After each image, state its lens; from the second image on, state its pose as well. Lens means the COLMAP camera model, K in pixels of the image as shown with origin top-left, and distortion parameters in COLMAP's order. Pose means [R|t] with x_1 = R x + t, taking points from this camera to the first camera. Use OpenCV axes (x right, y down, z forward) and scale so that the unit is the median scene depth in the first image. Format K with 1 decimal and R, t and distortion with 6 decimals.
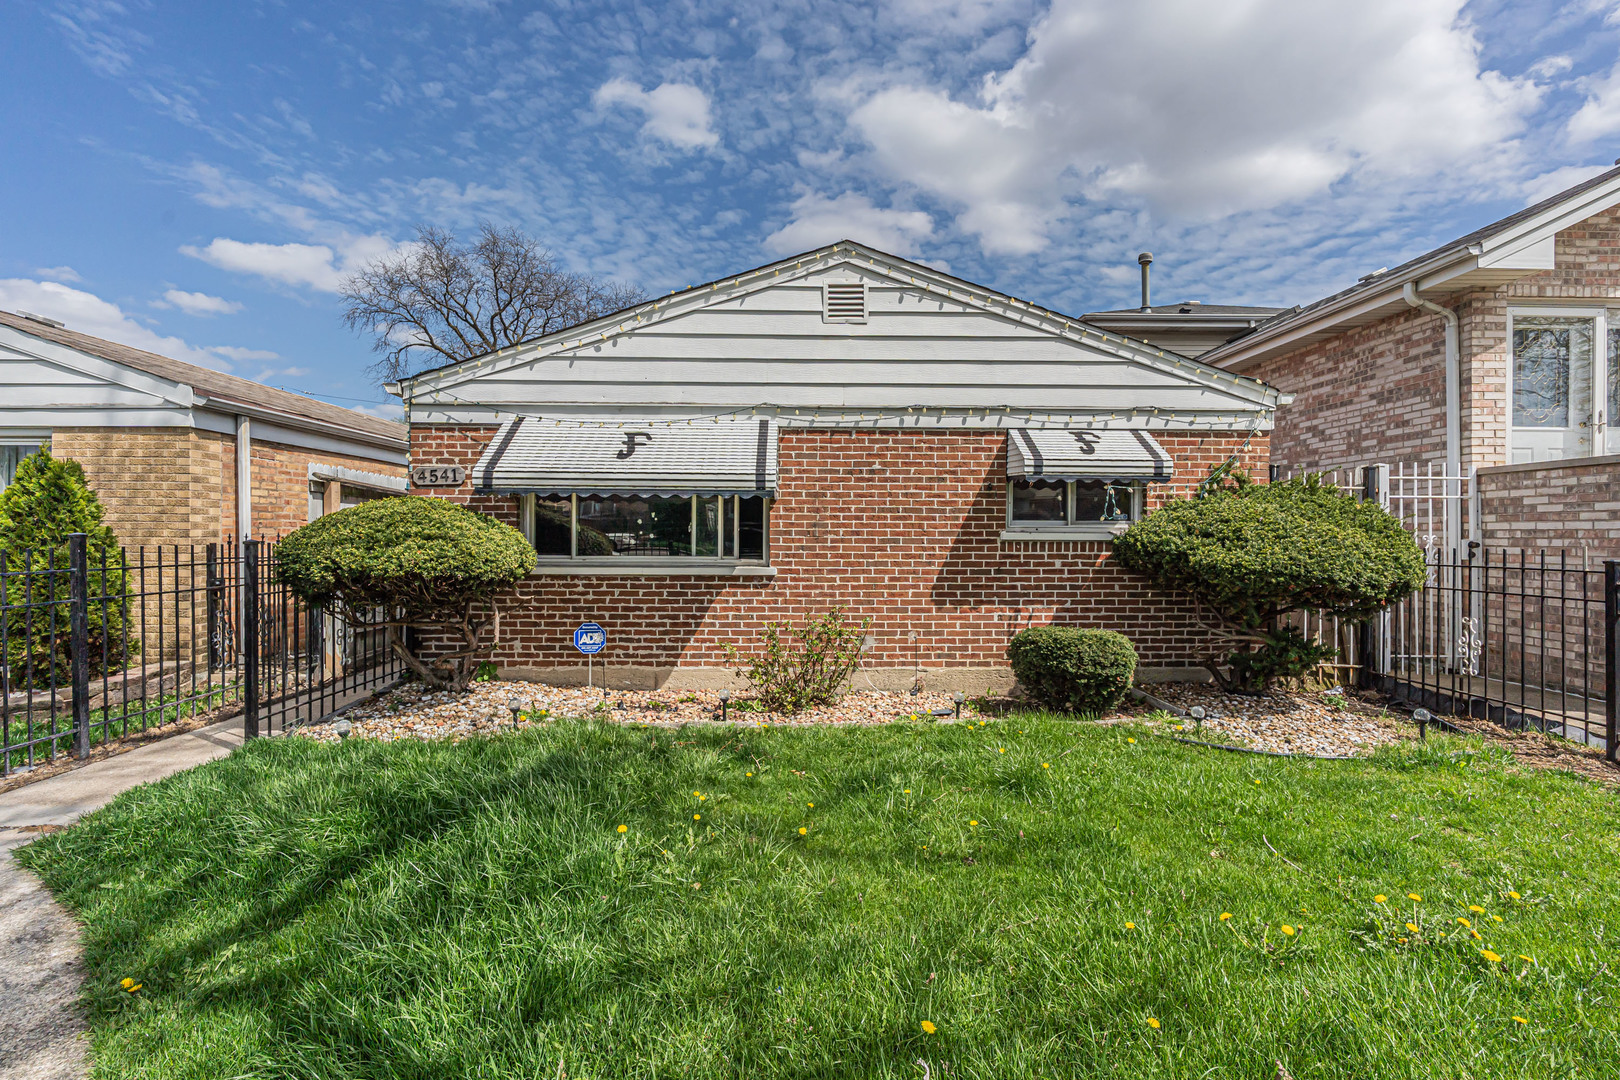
lens RADIAL K [[704.8, 0, 811.0], [0, 704.8, 538.6], [0, 0, 1]] dist [-0.005020, -0.001177]
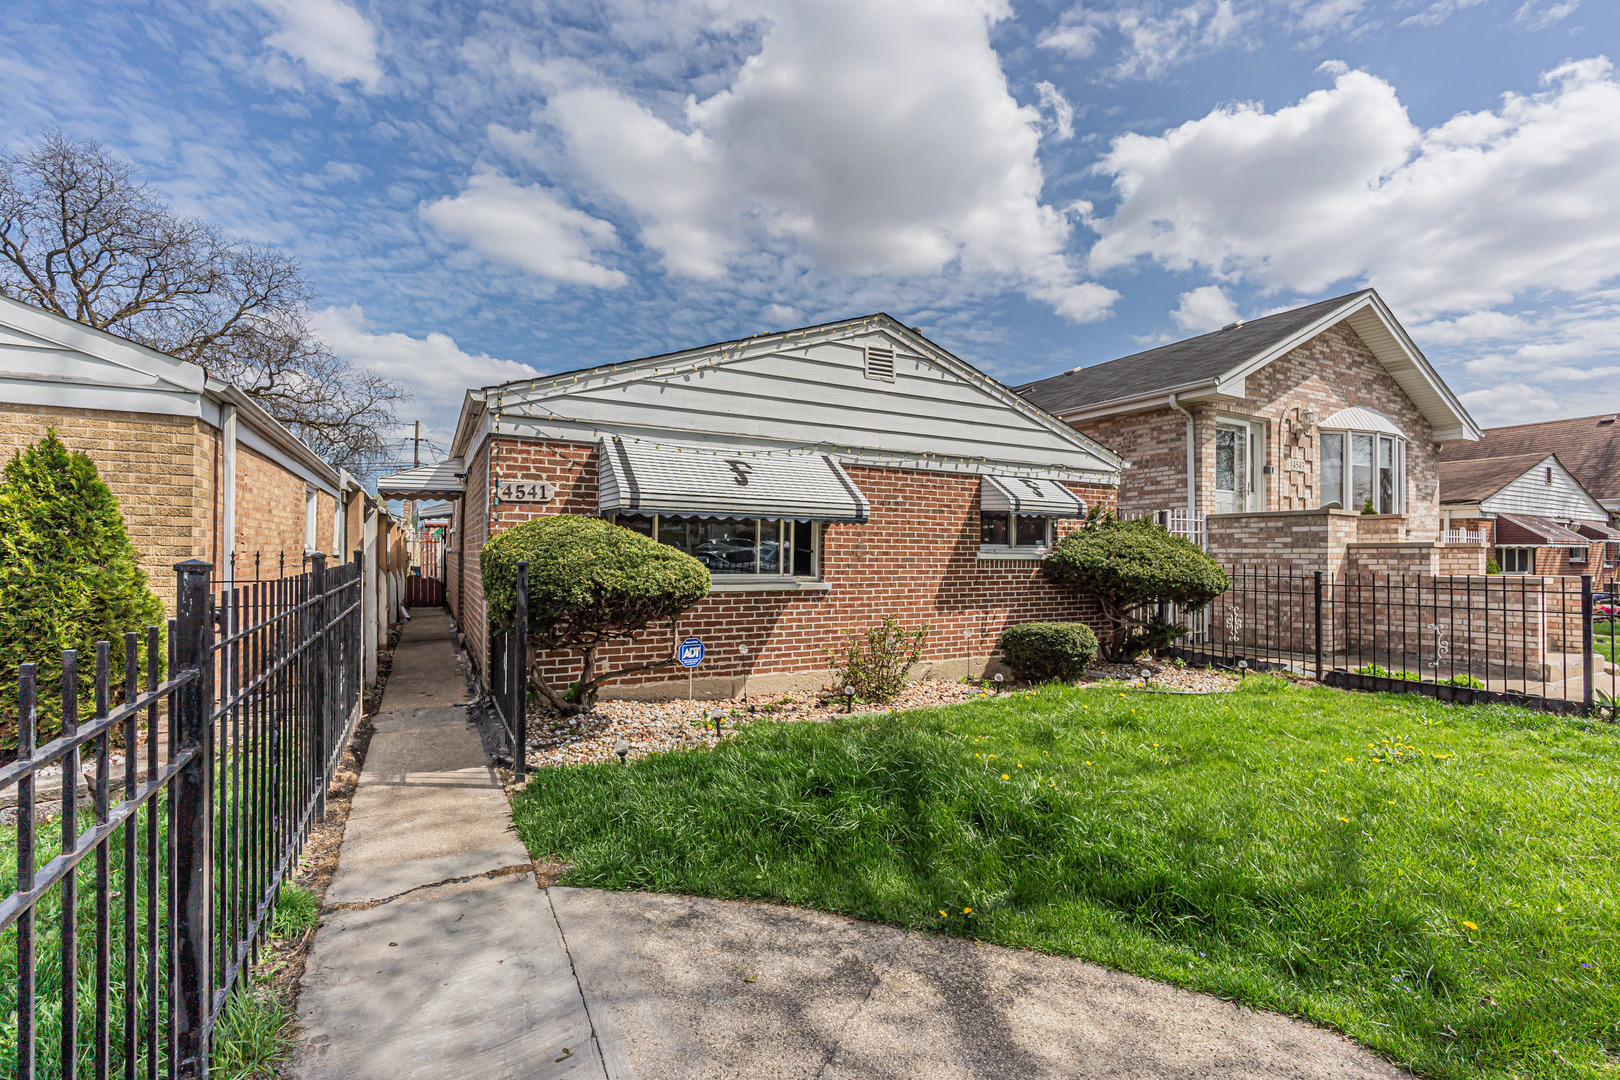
lens RADIAL K [[704.8, 0, 818.6], [0, 704.8, 547.7], [0, 0, 1]] dist [-0.005020, -0.001177]
pose [[0.887908, 0.007421, 0.459961, -0.601858], [-0.003087, 0.999943, -0.010175, -0.005219], [-0.460011, 0.007614, 0.887881, -0.026158]]
